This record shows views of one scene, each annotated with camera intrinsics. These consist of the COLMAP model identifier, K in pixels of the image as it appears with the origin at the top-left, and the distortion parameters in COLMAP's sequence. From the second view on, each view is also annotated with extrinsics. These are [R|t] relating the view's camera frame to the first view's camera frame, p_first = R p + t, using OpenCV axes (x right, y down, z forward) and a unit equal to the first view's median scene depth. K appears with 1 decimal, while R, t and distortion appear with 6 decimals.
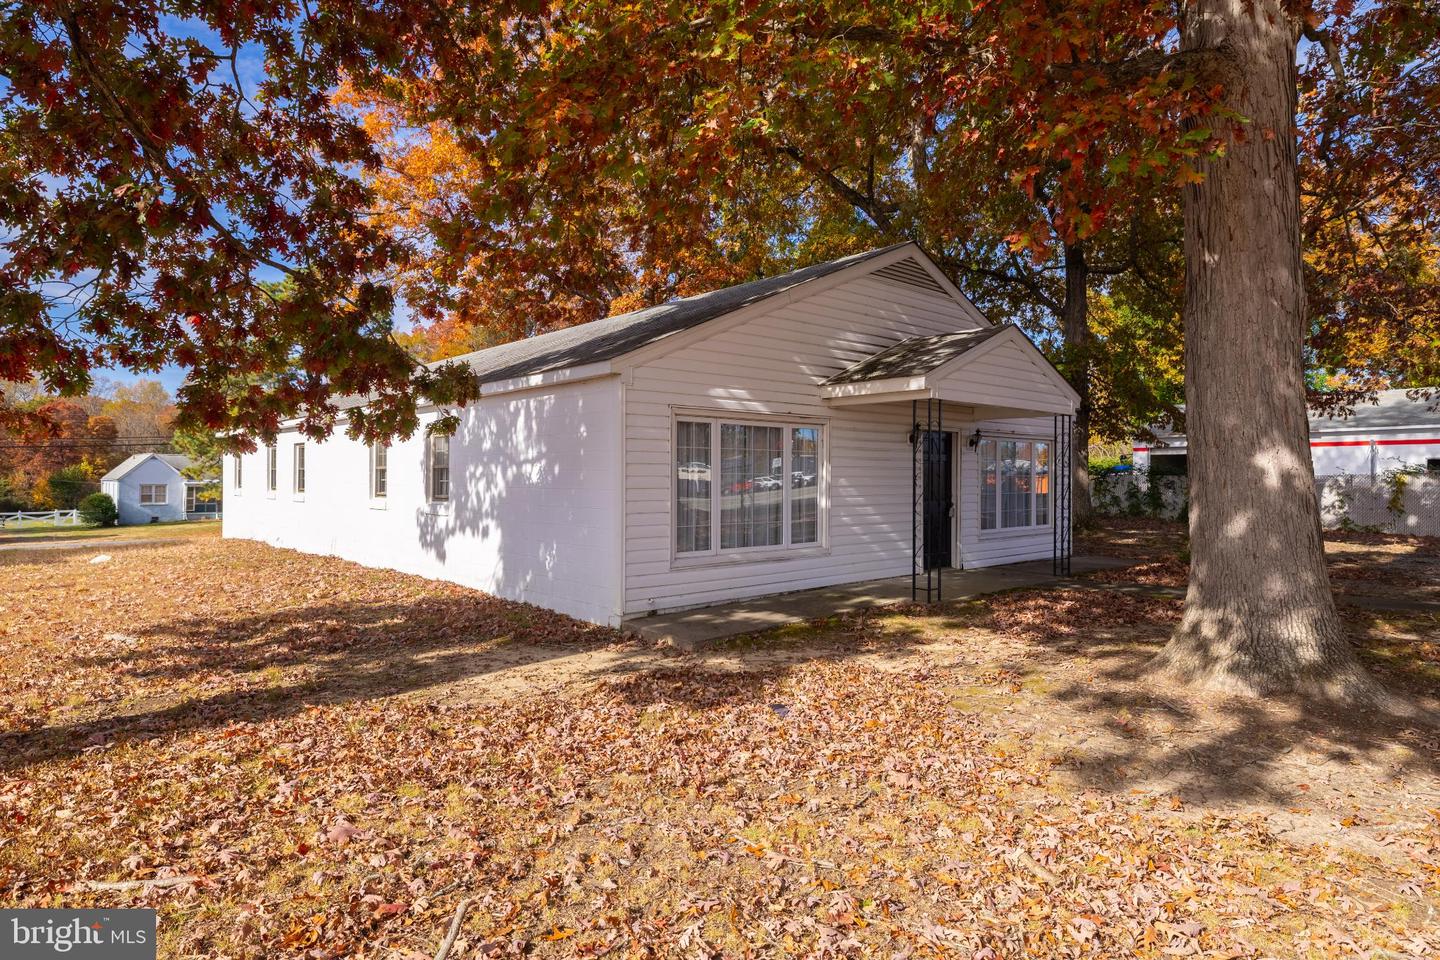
lens RADIAL K [[823.6, 0, 718.3], [0, 823.6, 480.2], [0, 0, 1]] dist [0.002095, 0.000343]
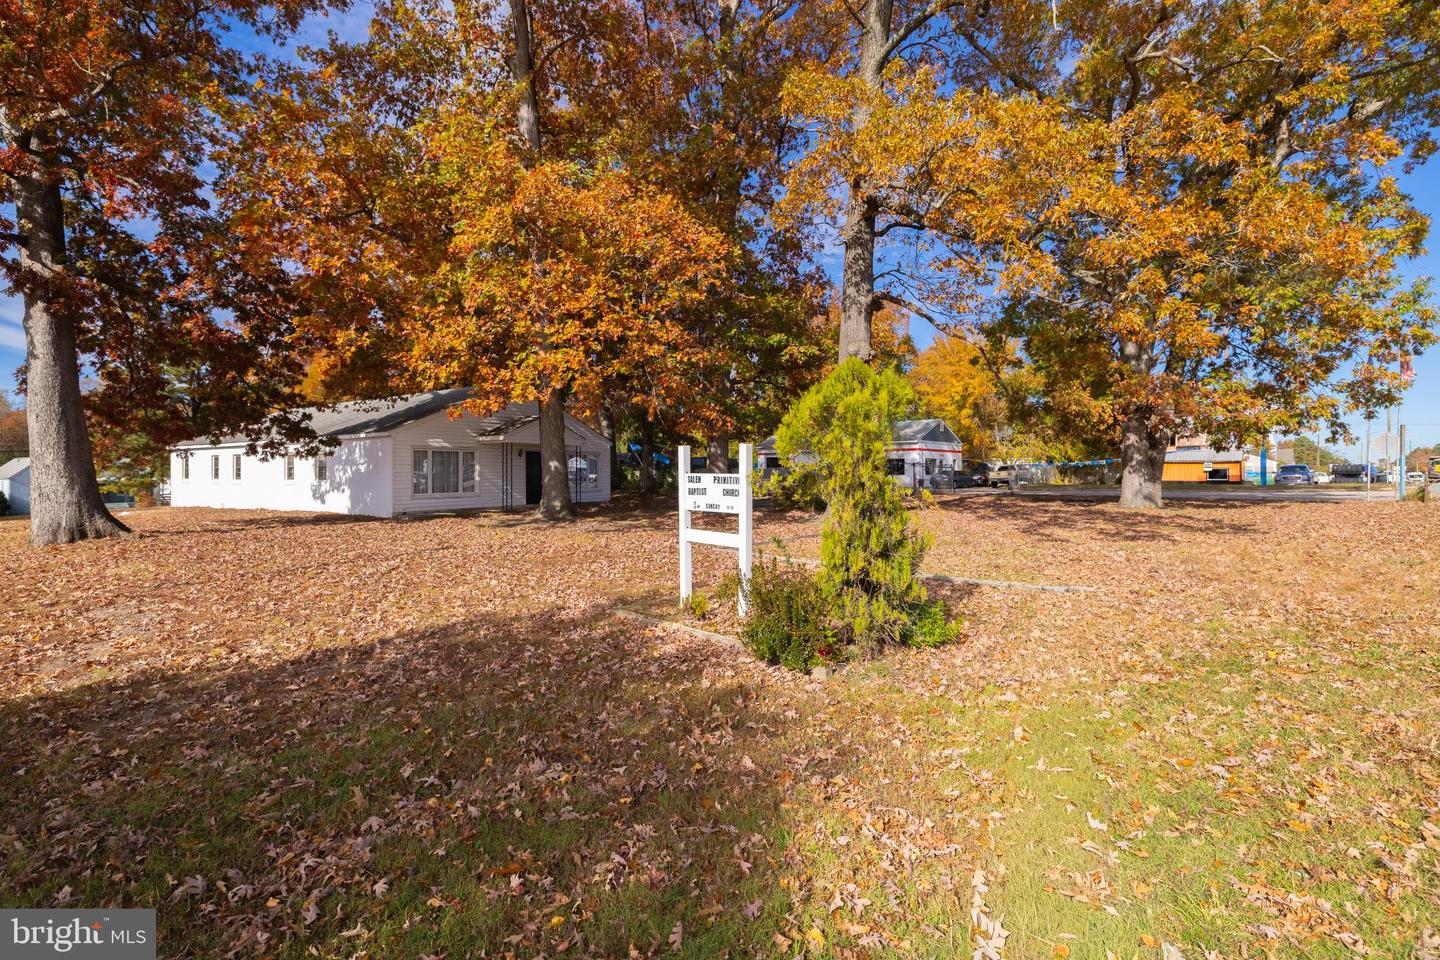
lens RADIAL K [[643.1, 0, 724.2], [0, 643.1, 473.4], [0, 0, 1]] dist [0.000810, -0.000027]
pose [[0.965120, -0.008532, 0.261669, 0.369364], [0.009227, 0.999956, -0.001425, 0.022091], [-0.261645, 0.003790, 0.965157, -1.355080]]
